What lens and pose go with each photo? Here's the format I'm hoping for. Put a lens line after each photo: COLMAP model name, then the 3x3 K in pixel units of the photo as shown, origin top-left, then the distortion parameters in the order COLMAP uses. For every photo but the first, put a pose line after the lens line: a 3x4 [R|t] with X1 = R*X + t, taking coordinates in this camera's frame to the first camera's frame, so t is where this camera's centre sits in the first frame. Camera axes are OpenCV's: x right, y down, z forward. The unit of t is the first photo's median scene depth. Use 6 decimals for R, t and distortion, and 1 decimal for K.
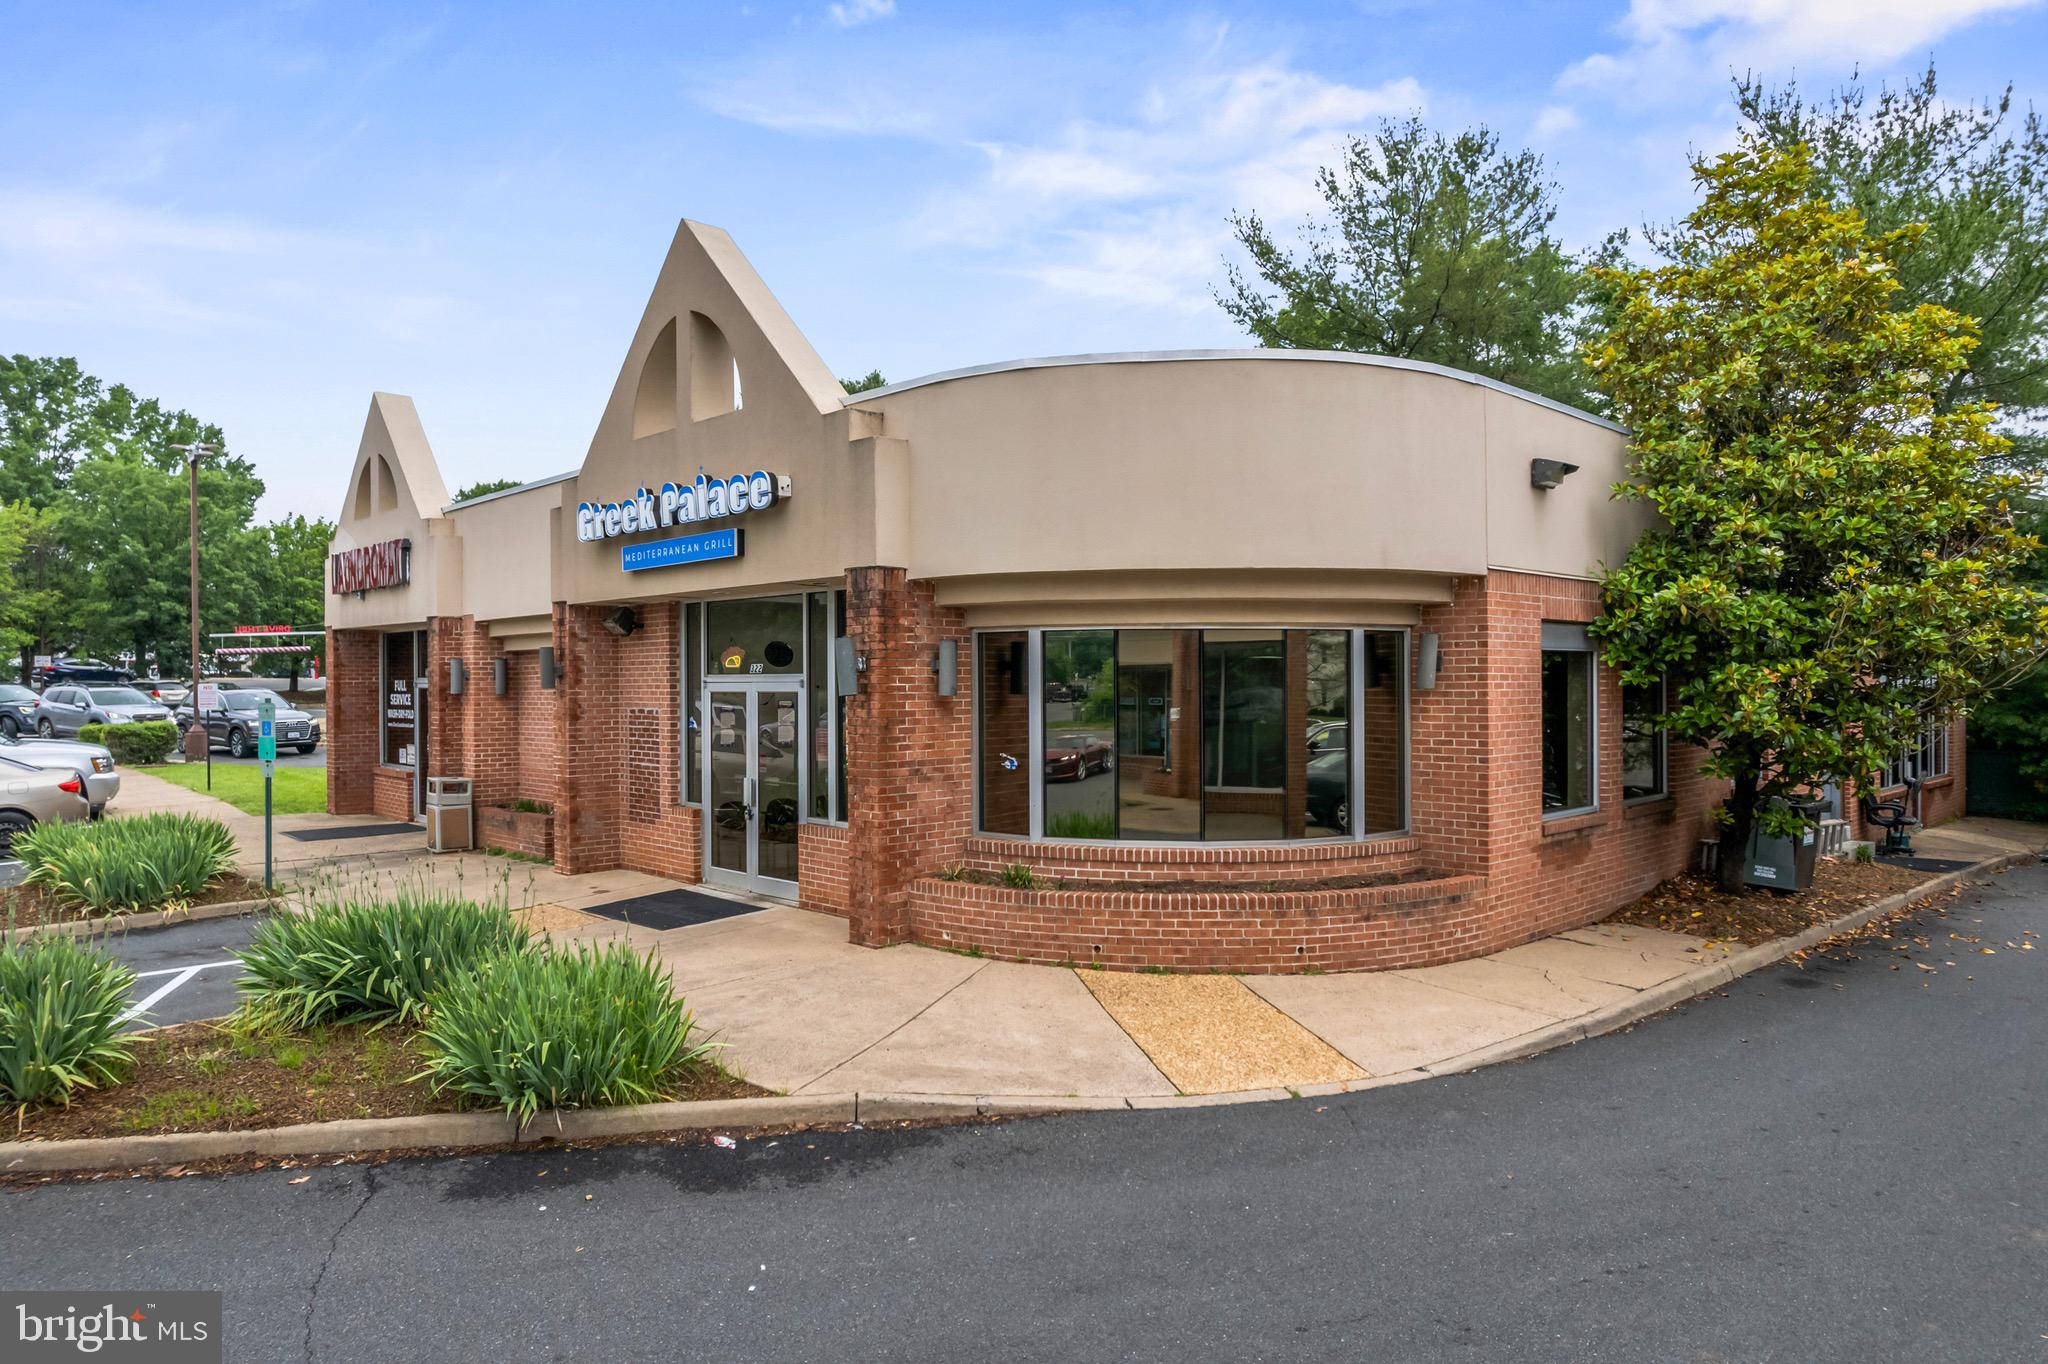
lens RADIAL K [[1321.2, 0, 1031.5], [0, 1321.2, 717.4], [0, 0, 1]] dist [-0.082838, 0.078150]
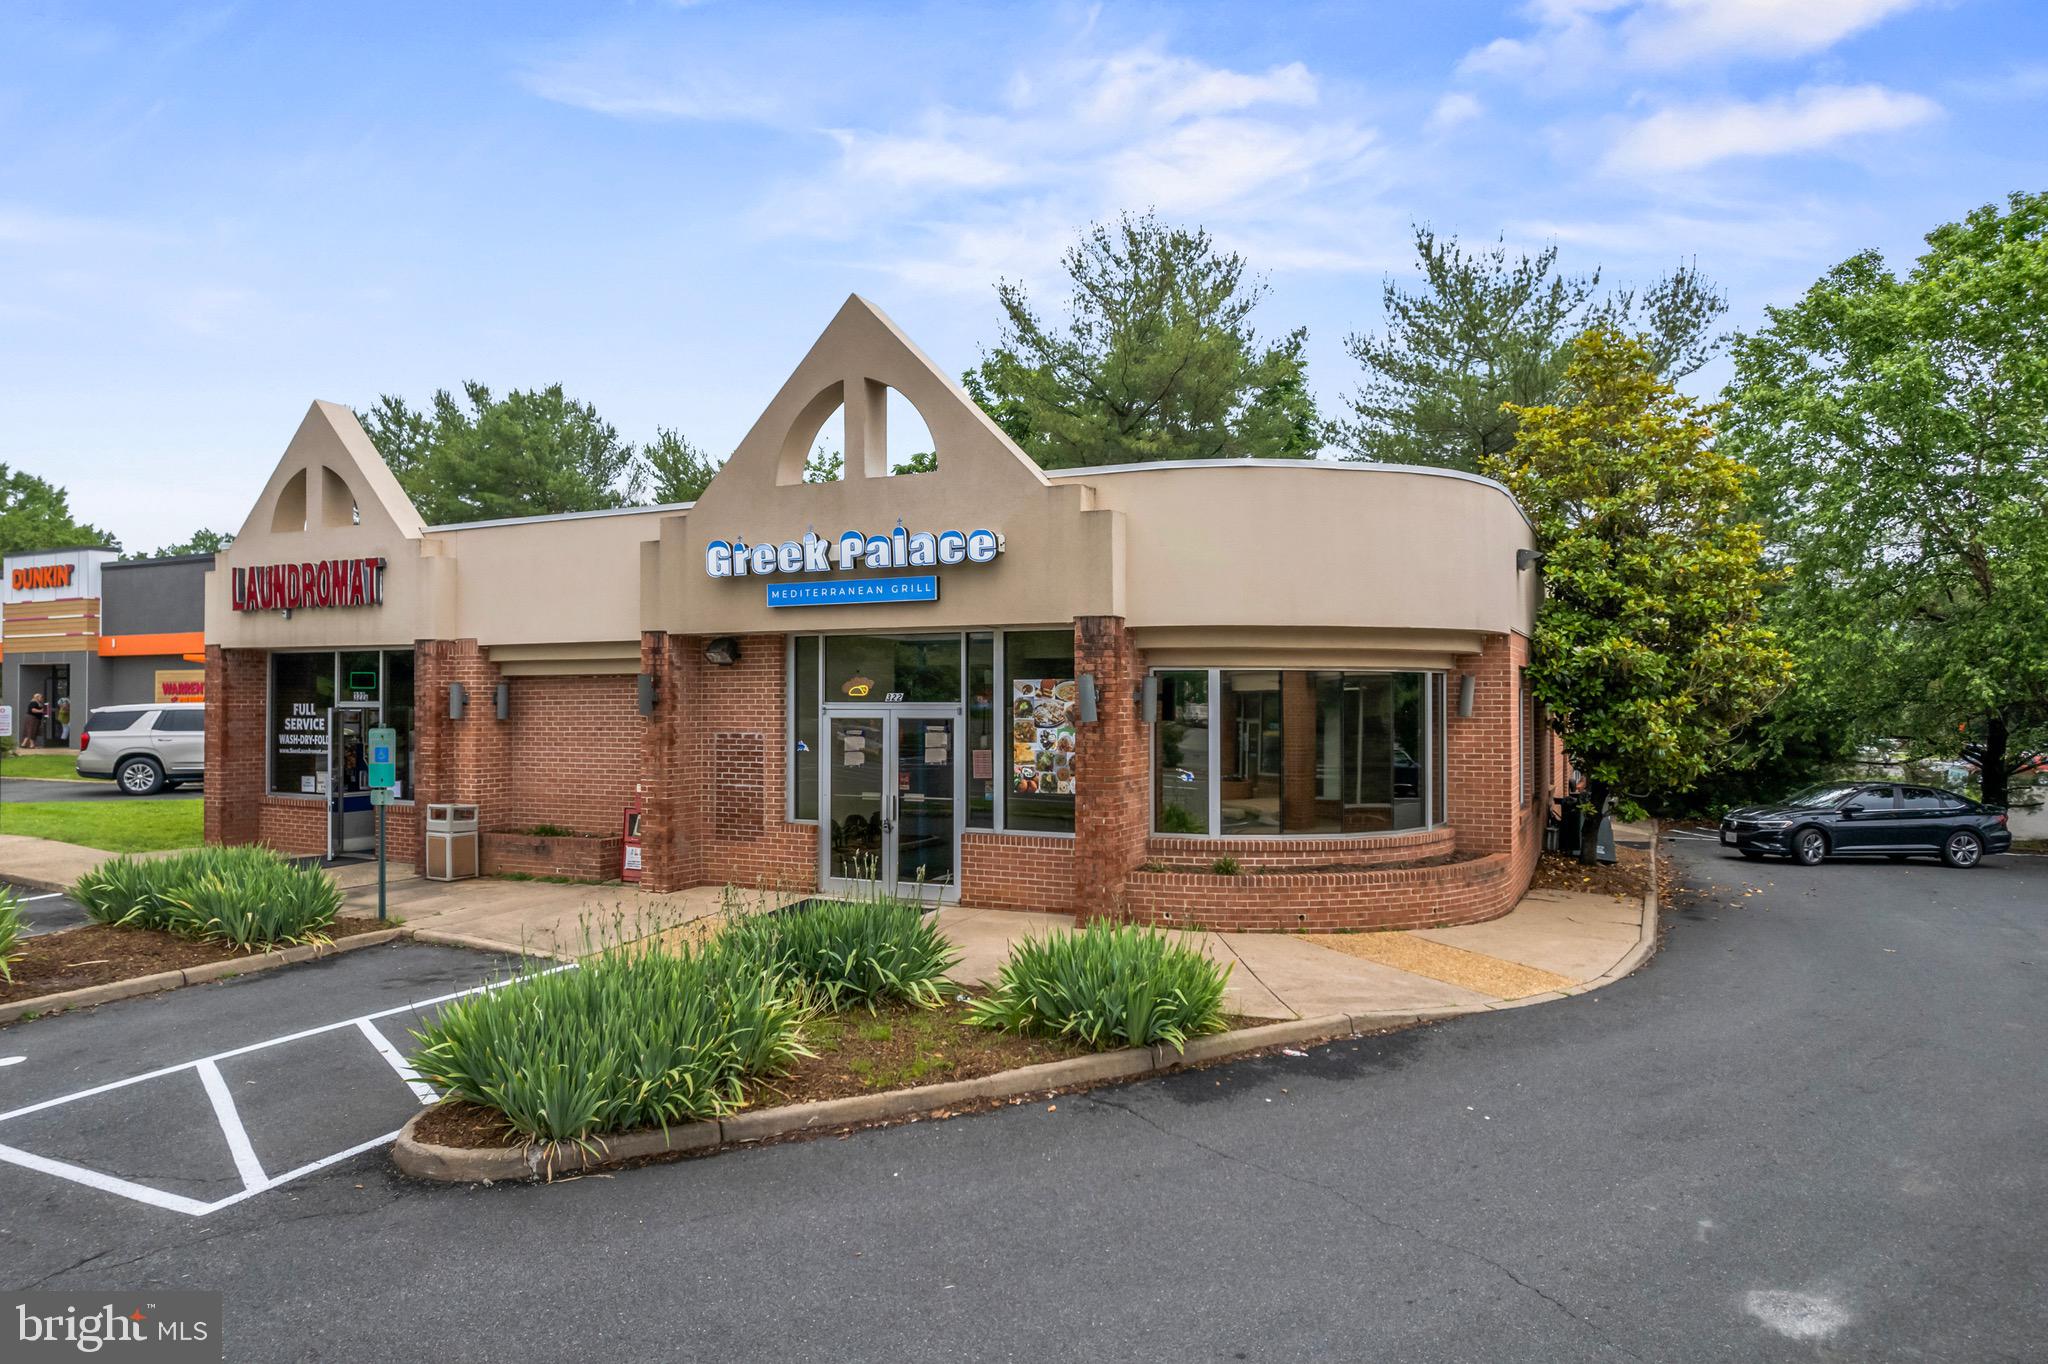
lens RADIAL K [[1321.2, 0, 1031.5], [0, 1321.2, 717.4], [0, 0, 1]] dist [-0.082838, 0.078150]
pose [[0.939346, 0.000661, 0.342969, -0.531990], [0.005243, 0.999854, -0.016286, -0.001233], [-0.342930, 0.017096, 0.939205, -0.104395]]
